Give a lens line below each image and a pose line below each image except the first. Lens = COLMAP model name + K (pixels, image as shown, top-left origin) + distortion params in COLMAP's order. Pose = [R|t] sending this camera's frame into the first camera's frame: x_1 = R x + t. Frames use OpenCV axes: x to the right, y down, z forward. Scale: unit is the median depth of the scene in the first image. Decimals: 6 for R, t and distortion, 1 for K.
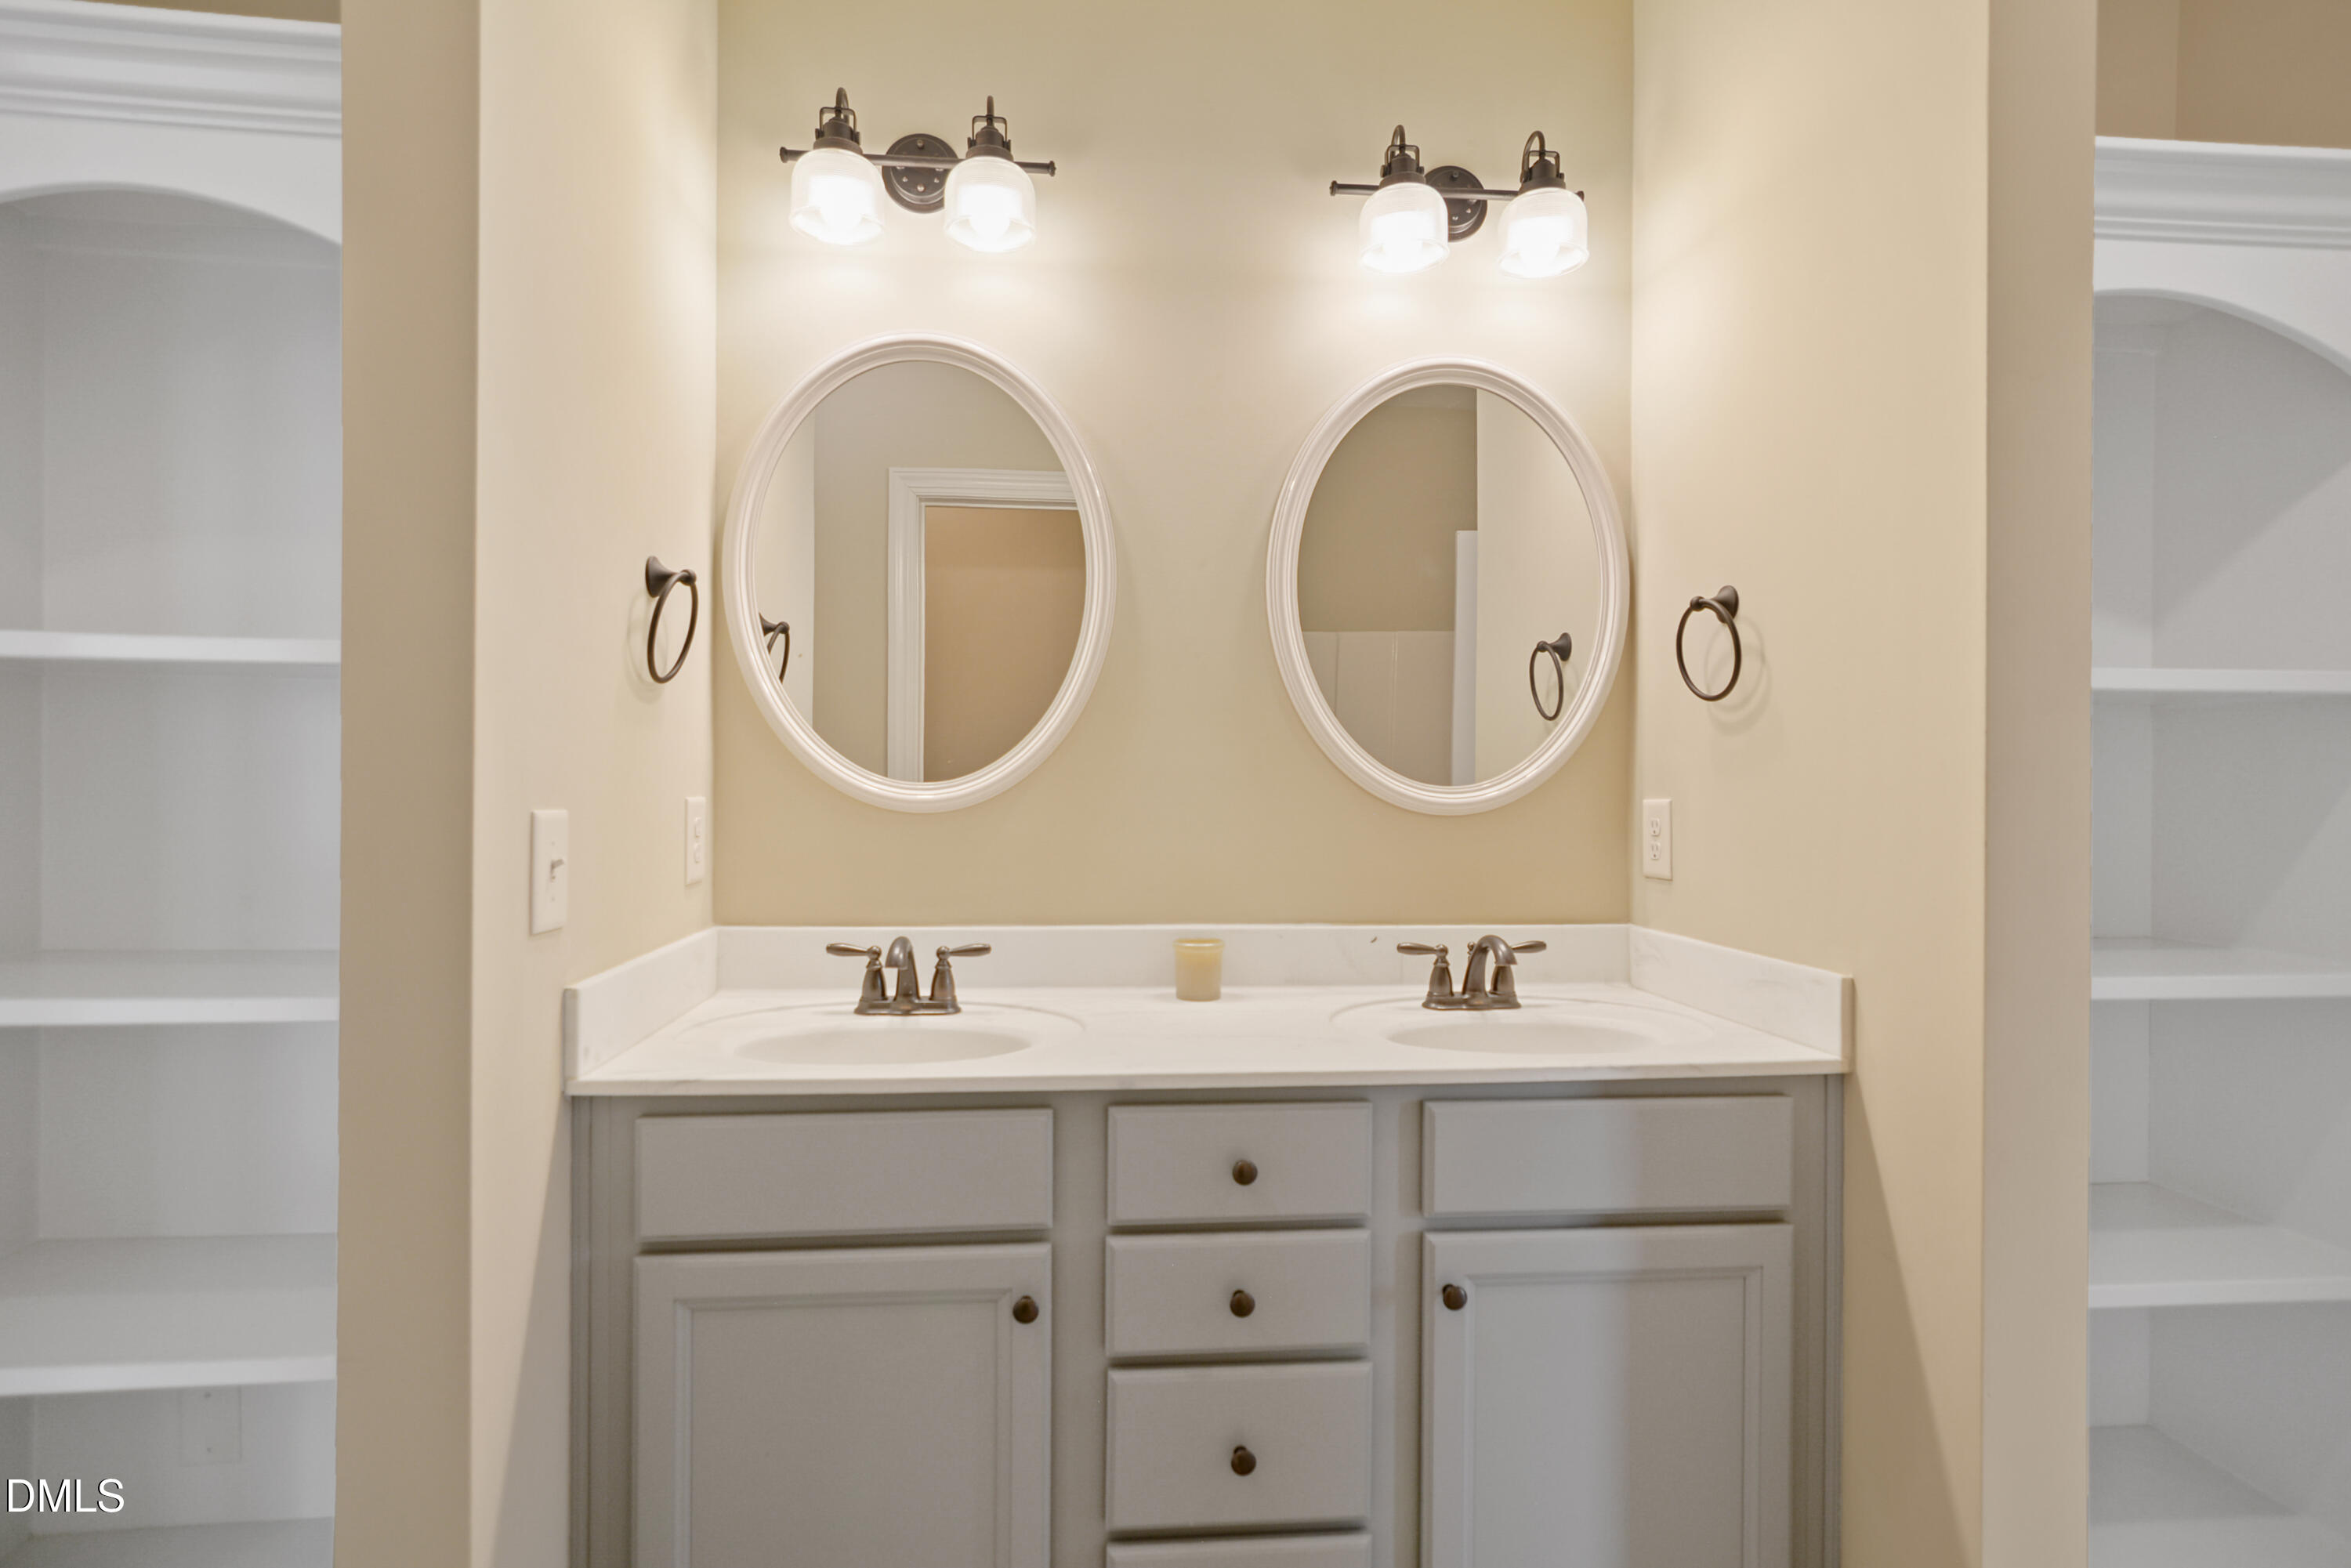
lens RADIAL K [[1126.6, 0, 1168.0], [0, 1126.6, 788.1], [0, 0, 1]] dist [-0.008110, 0.002039]
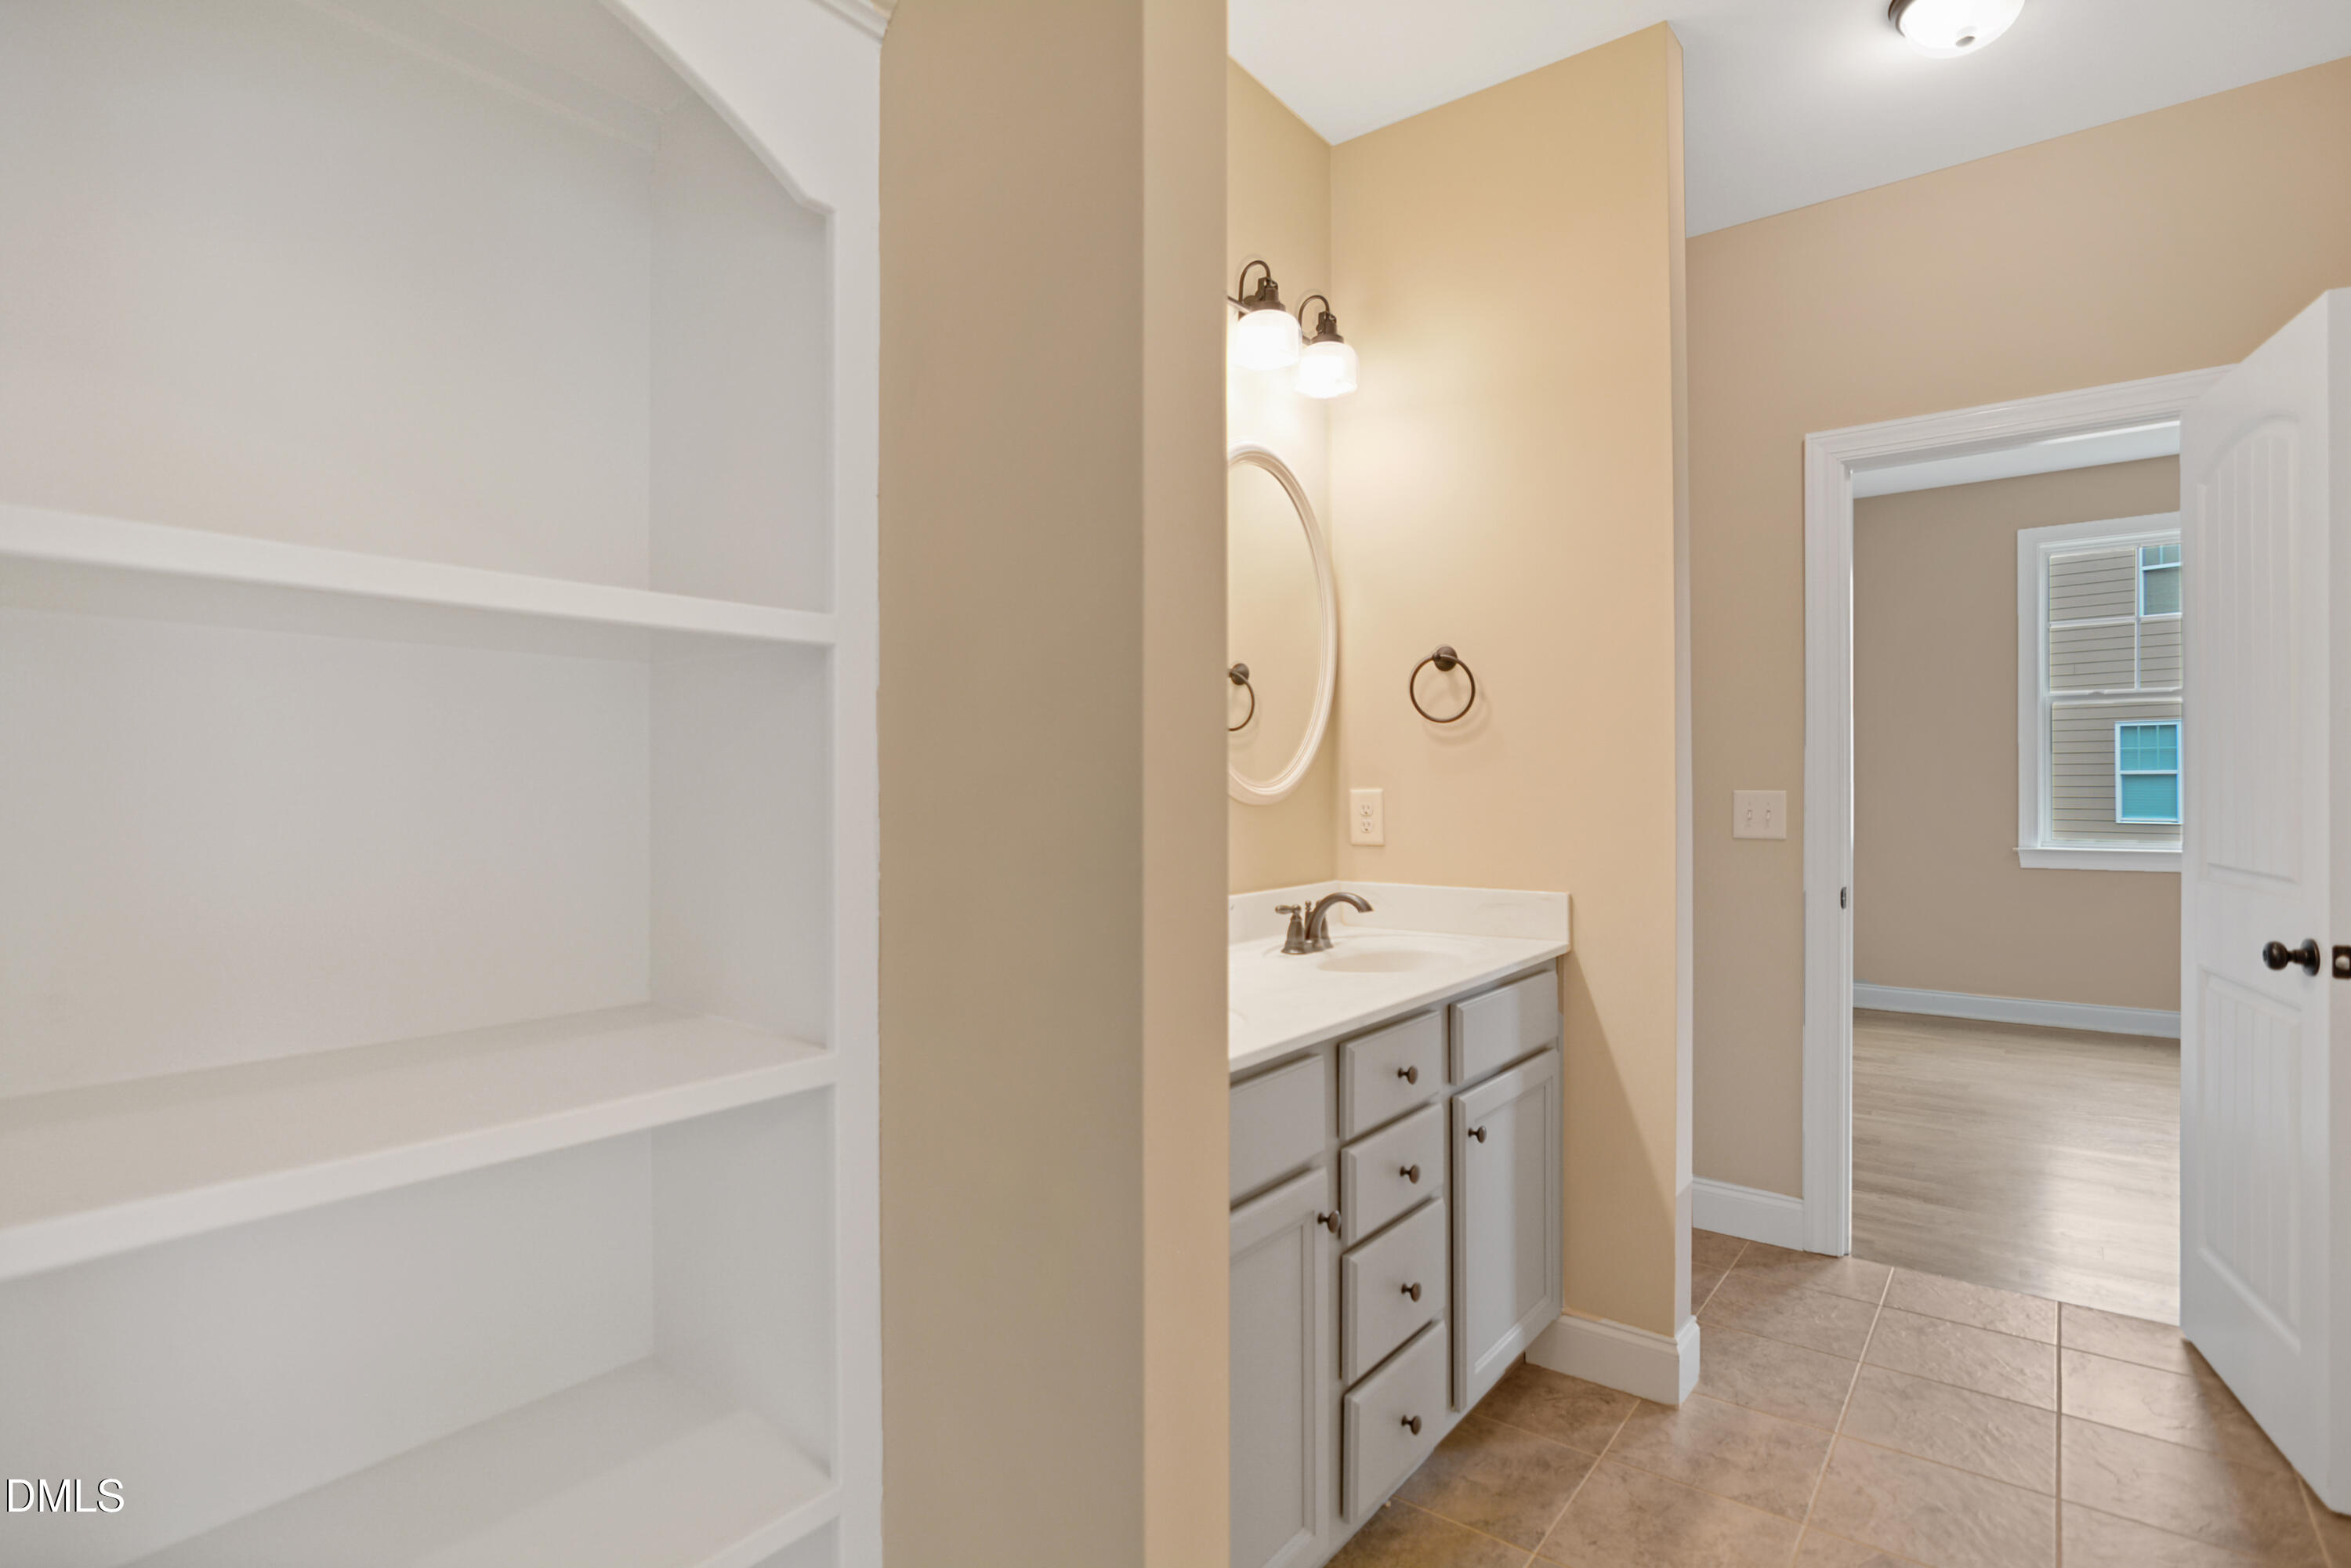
lens RADIAL K [[1126.6, 0, 1167.5], [0, 1126.6, 788.7], [0, 0, 1]] dist [-0.008110, 0.002039]
pose [[0.710360, -0.012060, 0.703735, -0.769886], [0.006279, 0.999922, 0.010797, -0.007547], [-0.703810, -0.003251, 0.710381, 0.187129]]
